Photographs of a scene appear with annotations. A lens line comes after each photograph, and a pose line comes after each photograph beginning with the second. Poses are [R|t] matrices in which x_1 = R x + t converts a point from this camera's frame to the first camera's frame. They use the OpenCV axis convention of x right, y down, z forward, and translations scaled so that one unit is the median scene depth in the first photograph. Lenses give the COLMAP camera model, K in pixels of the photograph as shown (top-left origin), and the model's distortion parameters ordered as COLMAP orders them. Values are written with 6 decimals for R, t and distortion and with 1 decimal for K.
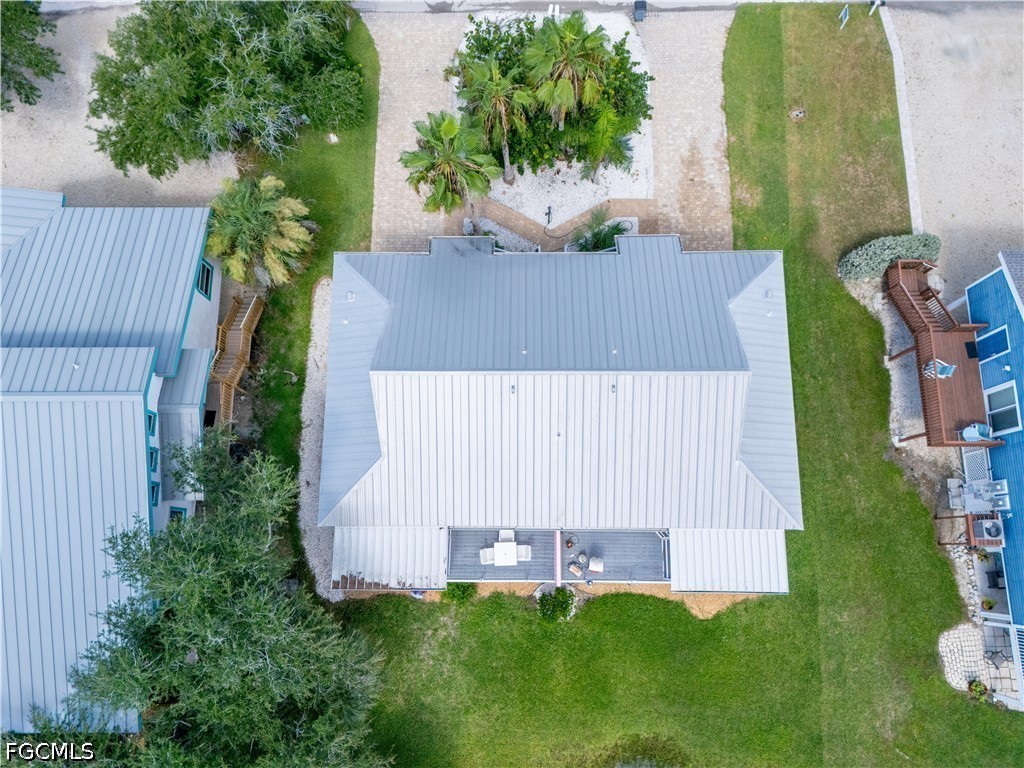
lens RADIAL K [[757.4, 0, 509.9], [0, 757.4, 382.6], [0, 0, 1]] dist [0.057023, -0.053015]
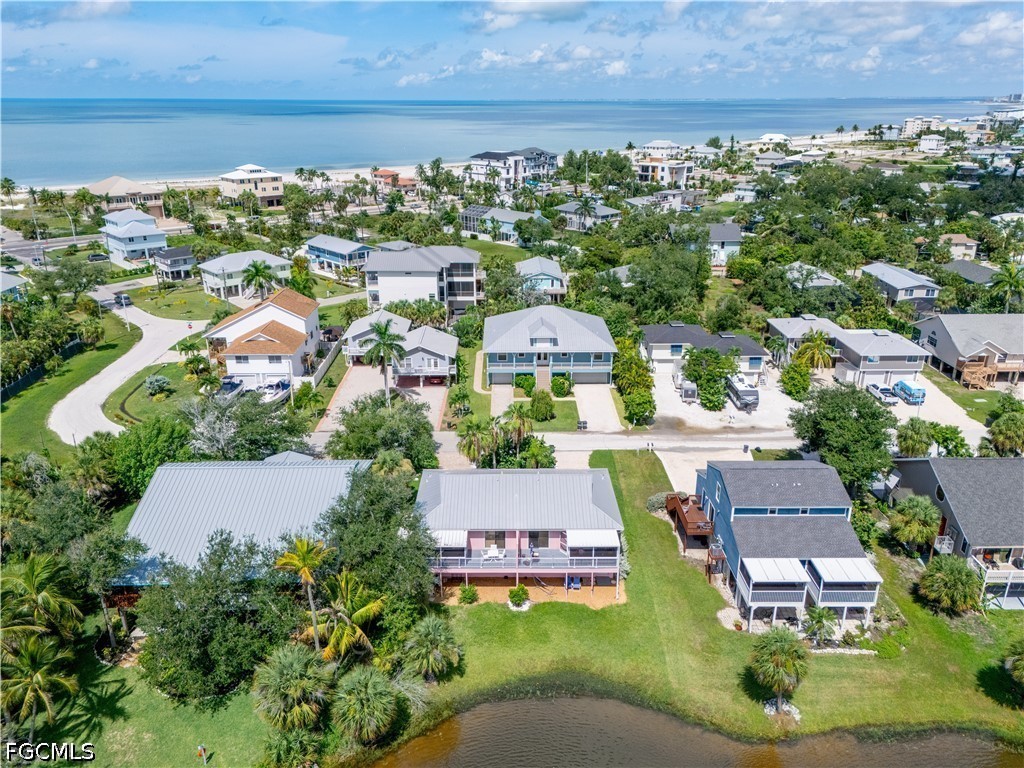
lens RADIAL K [[757.4, 0, 509.9], [0, 757.4, 382.6], [0, 0, 1]] dist [0.057023, -0.053015]
pose [[0.999869, 0.004540, 0.015542, 0.006537], [0.010545, 0.545827, -0.837832, 1.510144], [-0.012287, 0.837886, 0.545707, -0.488014]]
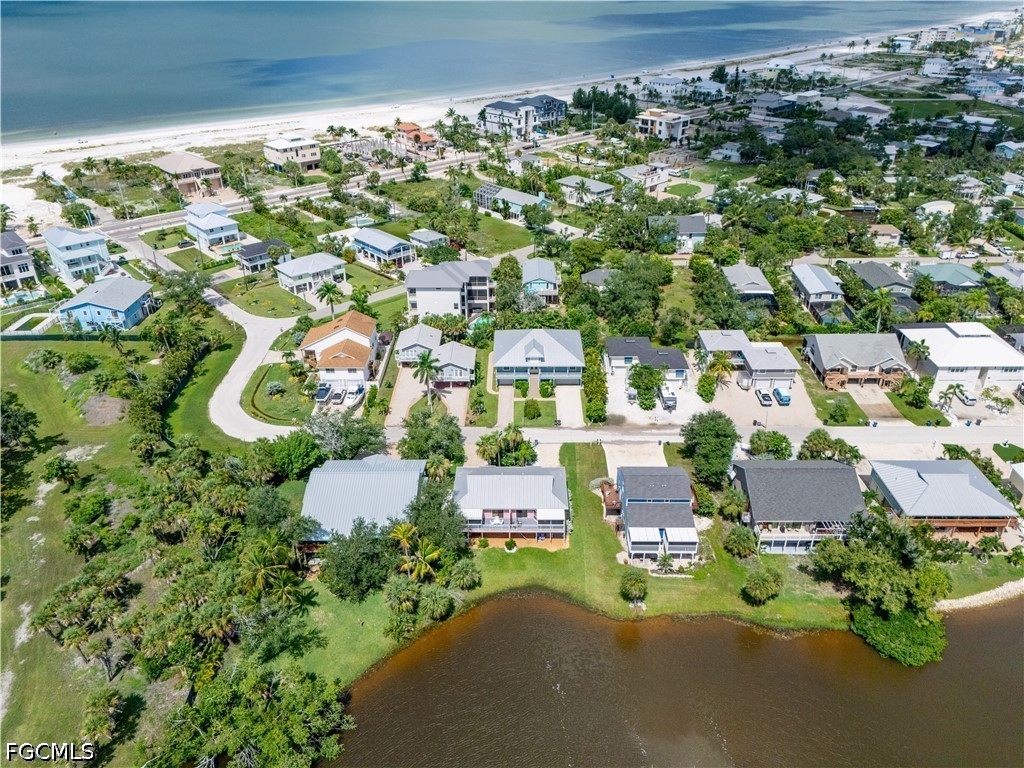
lens RADIAL K [[757.4, 0, 509.9], [0, 757.4, 382.6], [0, 0, 1]] dist [0.057023, -0.053015]
pose [[0.999969, 0.006199, -0.004901, 0.067976], [-0.007774, 0.660279, -0.750981, 2.314138], [-0.001419, 0.750995, 0.660306, -1.822700]]
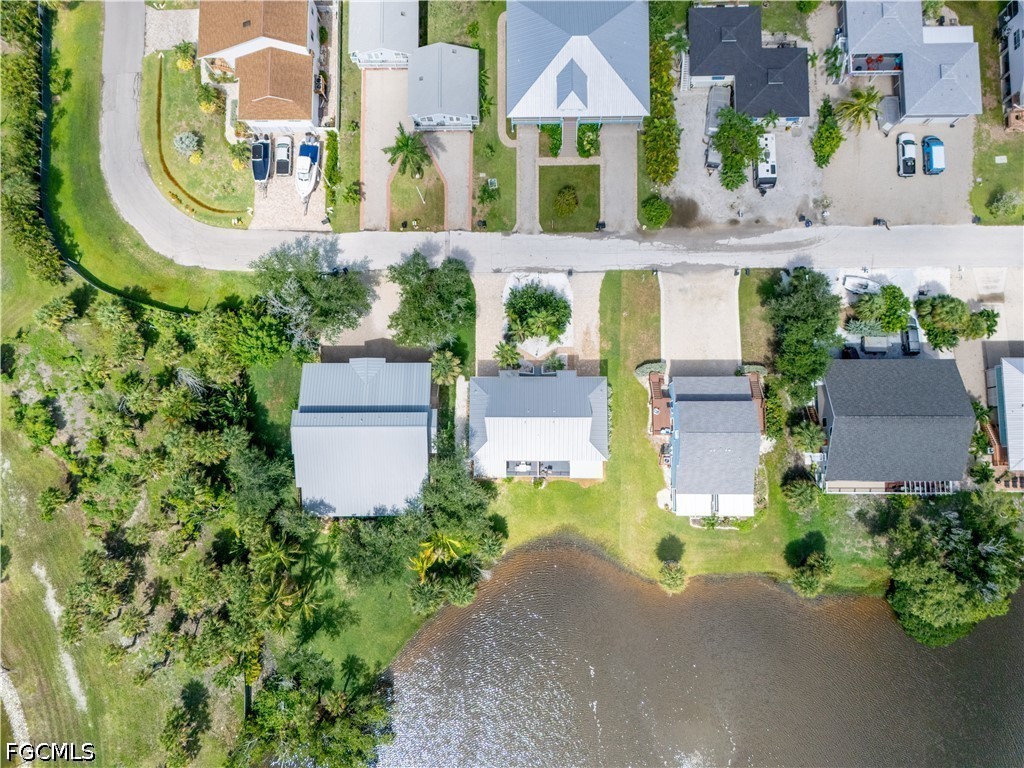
lens RADIAL K [[757.4, 0, 509.9], [0, 757.4, 382.6], [0, 0, 1]] dist [0.057023, -0.053015]
pose [[0.999937, -0.003714, -0.010579, -0.021878], [0.004854, 0.993938, 0.109837, -0.448642], [0.010107, -0.109881, 0.993893, -1.978156]]
